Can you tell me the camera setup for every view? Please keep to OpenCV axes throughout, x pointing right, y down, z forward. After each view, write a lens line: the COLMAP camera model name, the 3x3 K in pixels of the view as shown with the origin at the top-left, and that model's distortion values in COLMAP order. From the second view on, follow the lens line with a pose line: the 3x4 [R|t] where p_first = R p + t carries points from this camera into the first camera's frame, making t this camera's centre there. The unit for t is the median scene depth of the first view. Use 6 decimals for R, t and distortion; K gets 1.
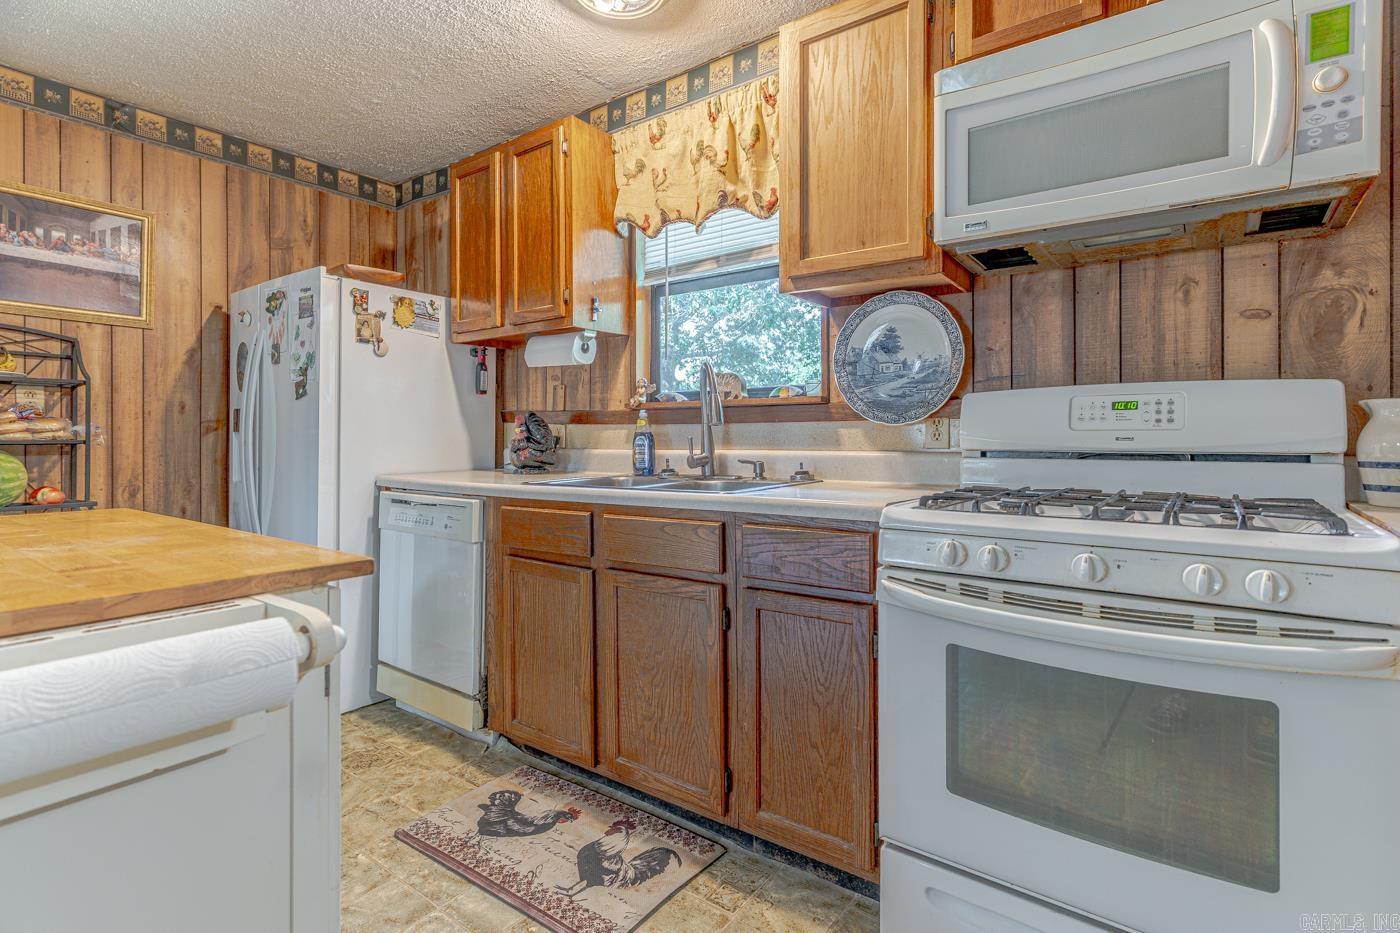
lens RADIAL K [[688.3, 0, 690.8], [0, 688.3, 428.4], [0, 0, 1]] dist [0.009019, -0.002408]
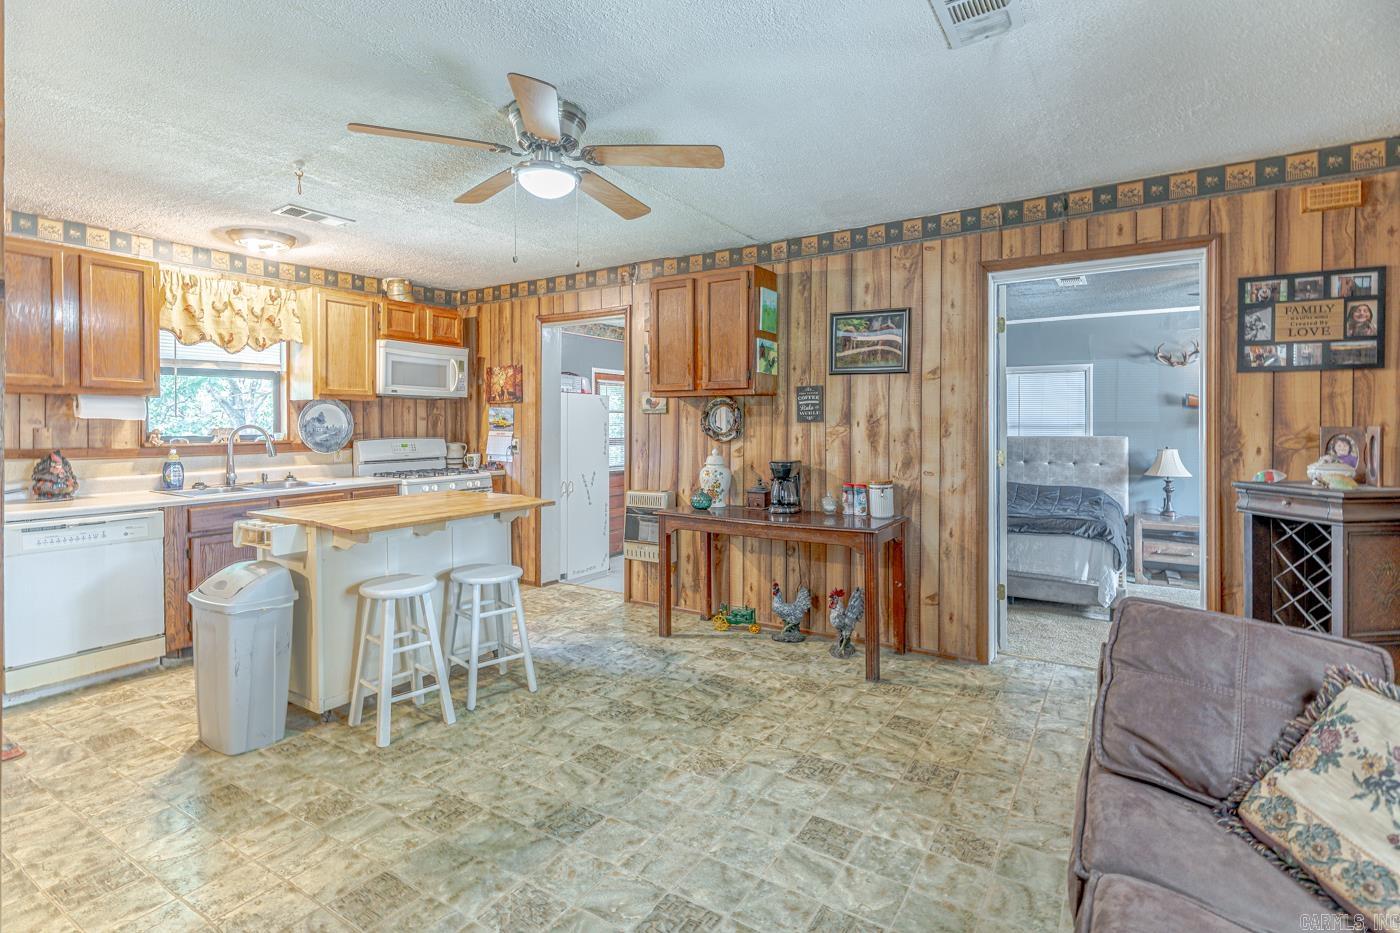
lens RADIAL K [[688.3, 0, 692.4], [0, 688.3, 427.6], [0, 0, 1]] dist [0.009019, -0.002408]
pose [[-0.081016, -0.004665, 0.996702, -1.825158], [-0.005973, 0.999973, 0.004194, -0.091886], [-0.996695, -0.005613, -0.081042, -0.073360]]
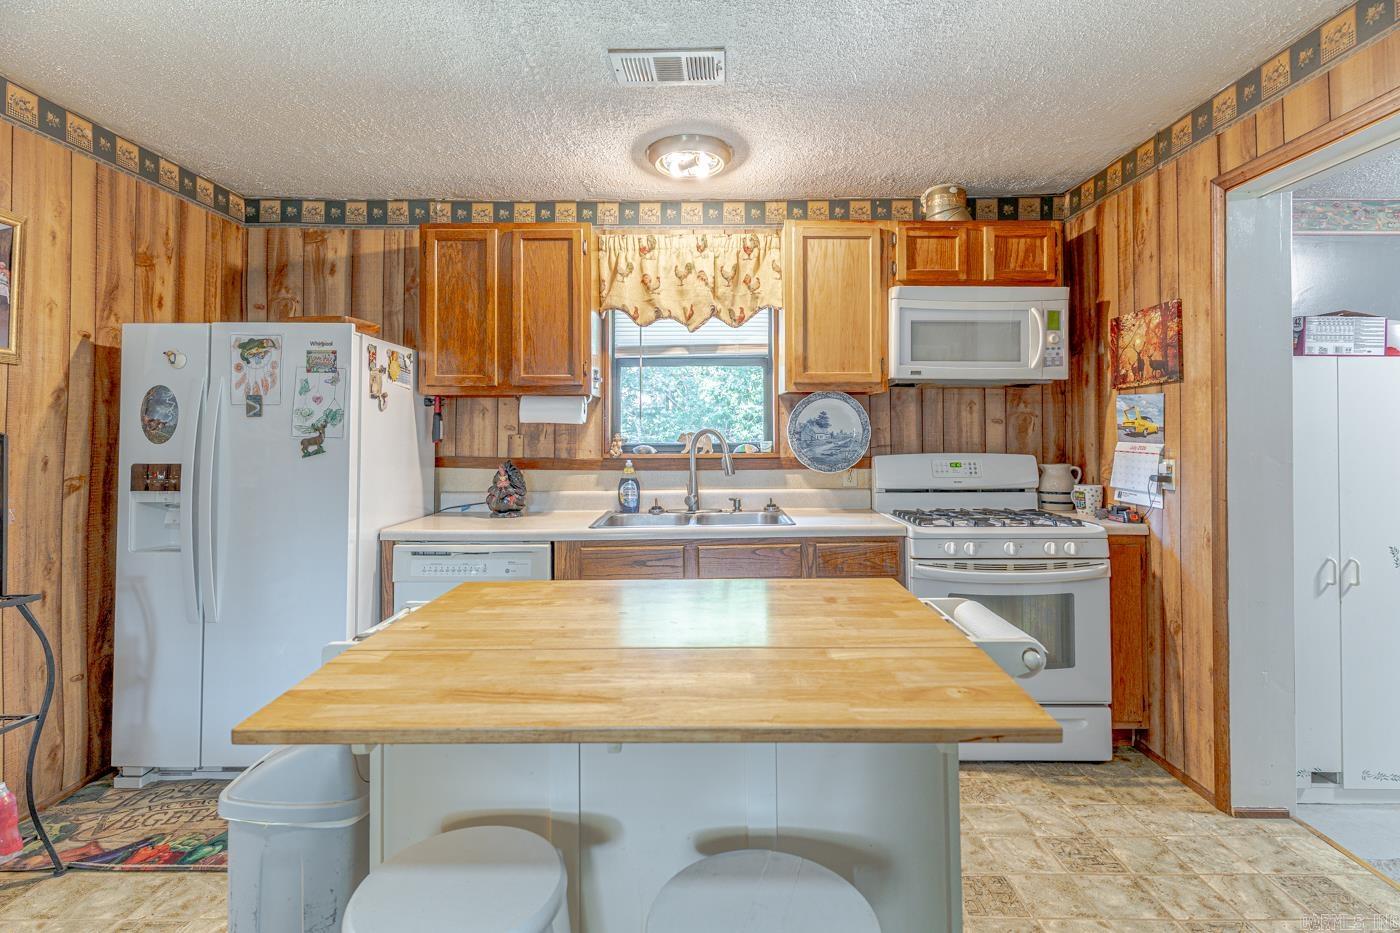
lens RADIAL K [[688.3, 0, 701.6], [0, 688.3, 418.5], [0, 0, 1]] dist [0.009019, -0.002408]
pose [[0.798949, 0.011376, 0.601291, -0.747591], [-0.003214, 0.999888, -0.014646, -0.087988], [-0.601390, 0.009769, 0.798896, -0.093039]]
